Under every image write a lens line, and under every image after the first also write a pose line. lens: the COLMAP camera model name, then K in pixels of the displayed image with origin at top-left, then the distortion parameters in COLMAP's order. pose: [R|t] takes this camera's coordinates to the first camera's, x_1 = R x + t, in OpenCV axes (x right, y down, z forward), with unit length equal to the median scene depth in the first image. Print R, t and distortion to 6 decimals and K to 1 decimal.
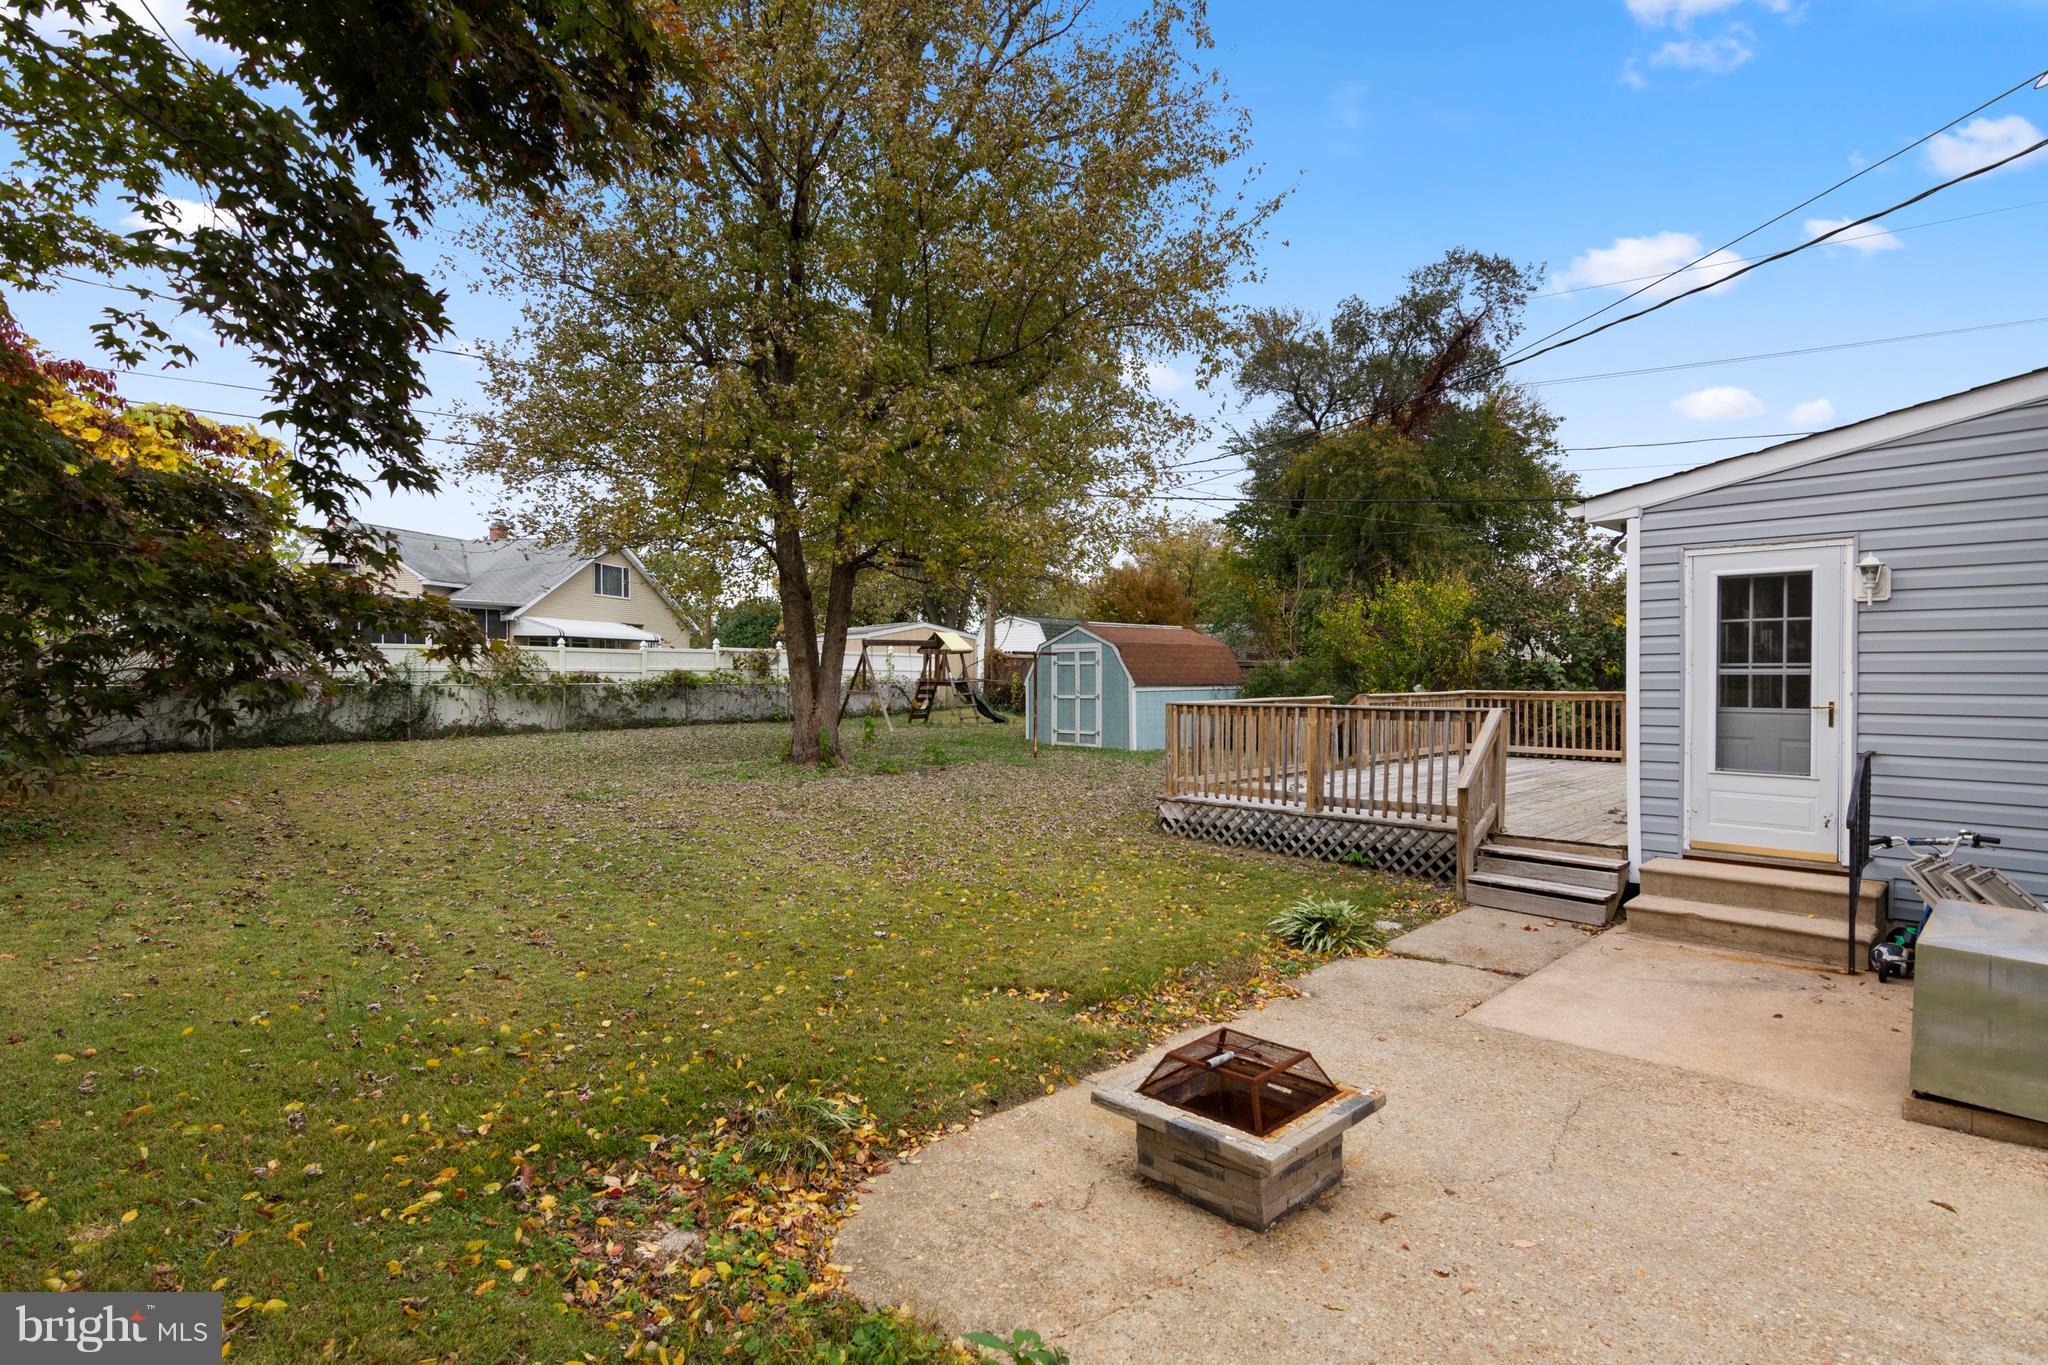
lens RADIAL K [[1004.4, 0, 1026.7], [0, 1004.4, 677.4], [0, 0, 1]] dist [0.019265, 0.000523]
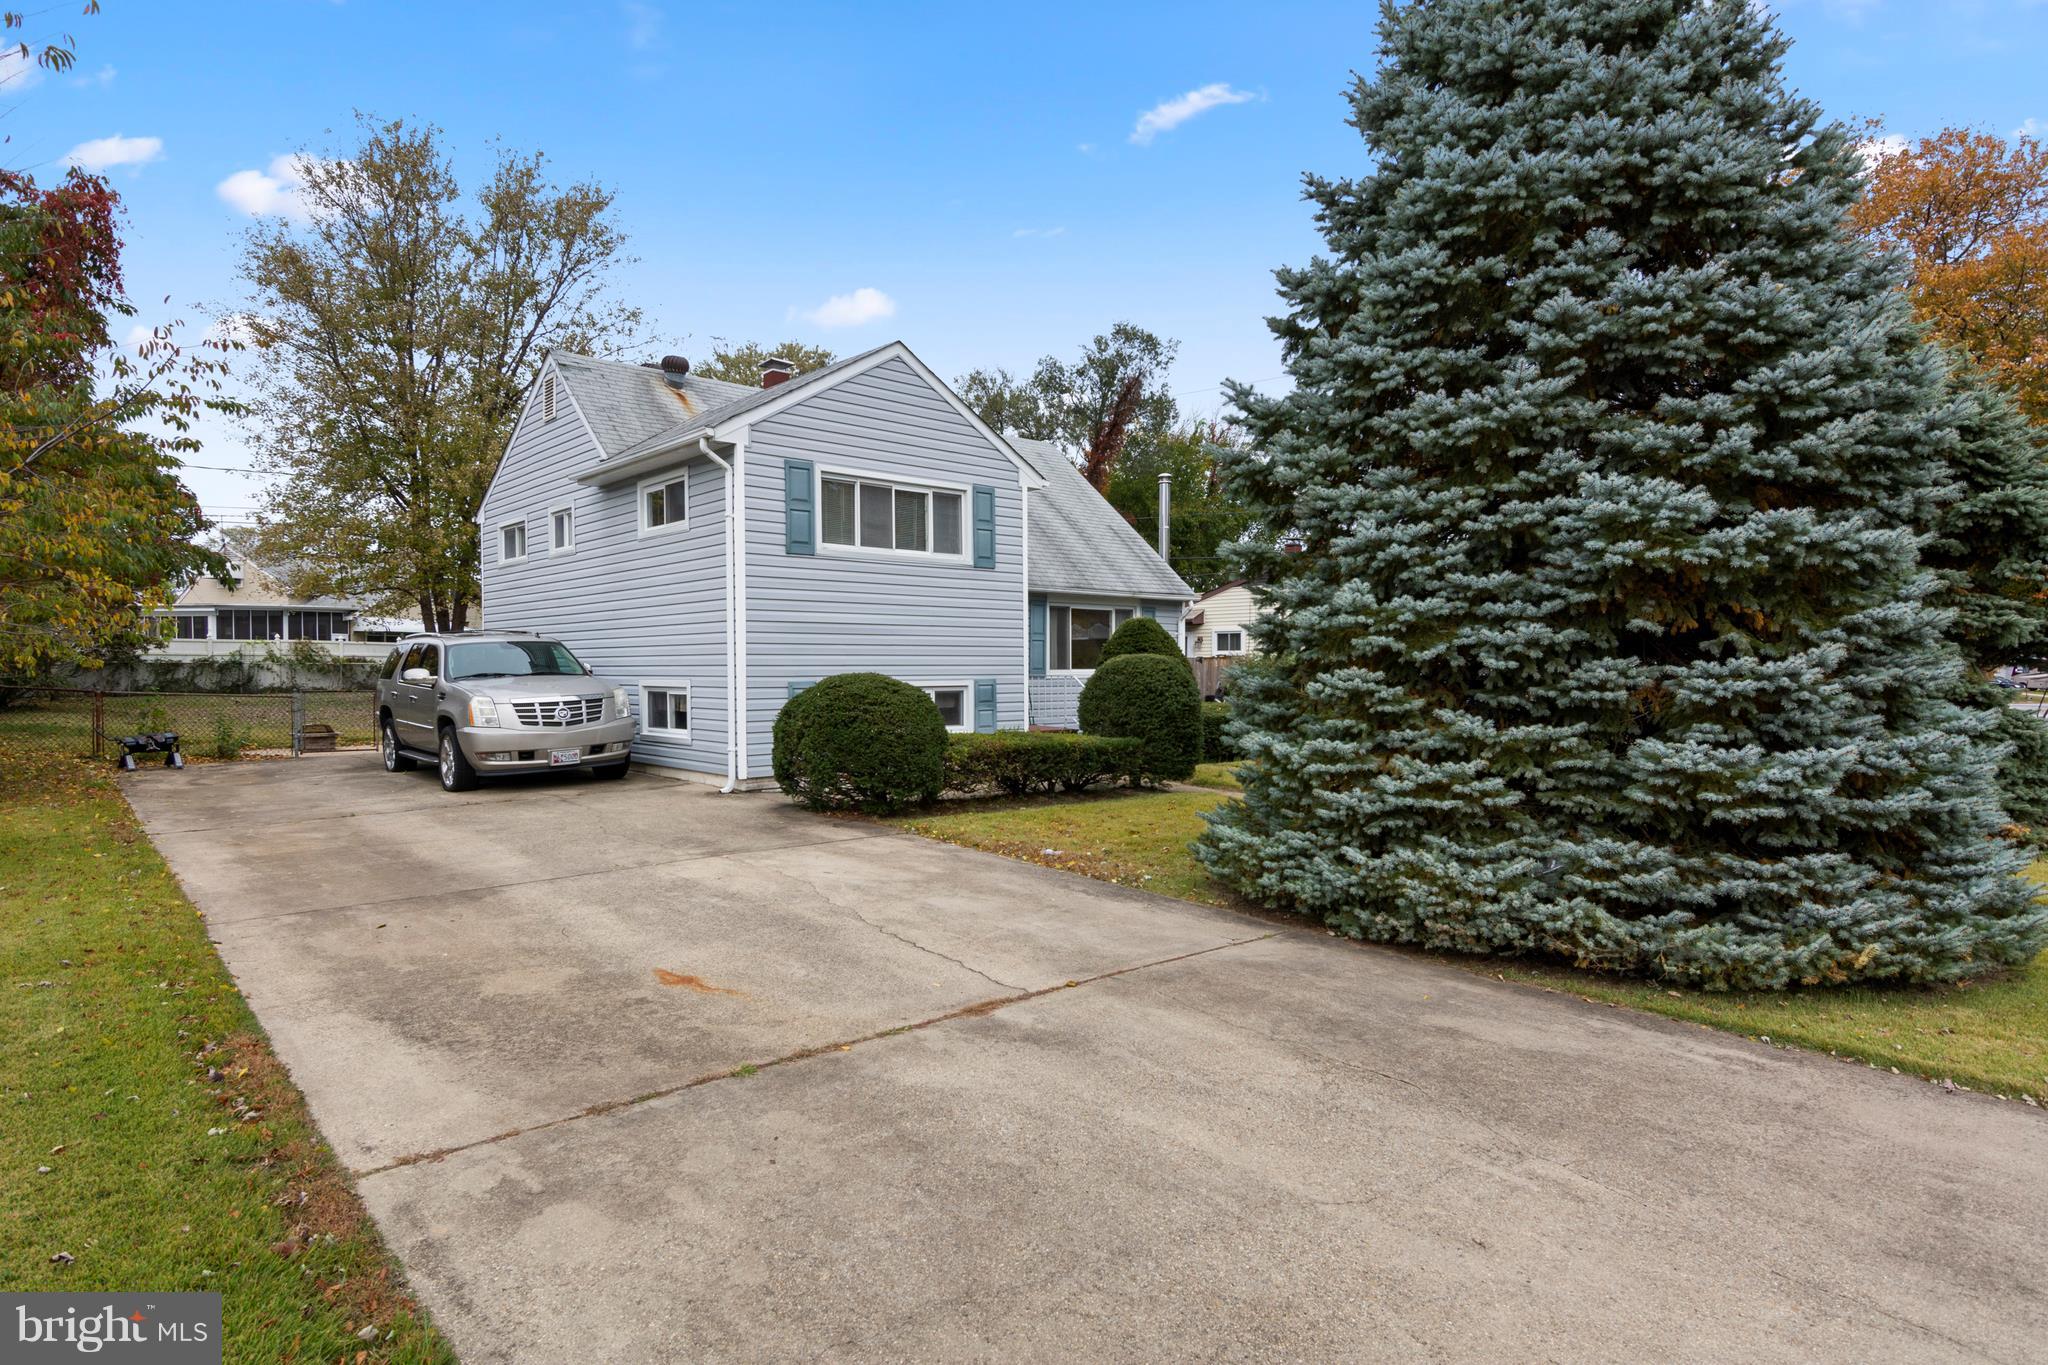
lens RADIAL K [[1120.0, 0, 1019.8], [0, 1120.0, 682.3], [0, 0, 1]] dist [-0.005193, -0.000947]
pose [[0.999652, 0.004711, -0.025952, 0.676272], [-0.004432, 0.999932, 0.010806, 0.011997], [0.026001, -0.010688, 0.999605, -0.773574]]
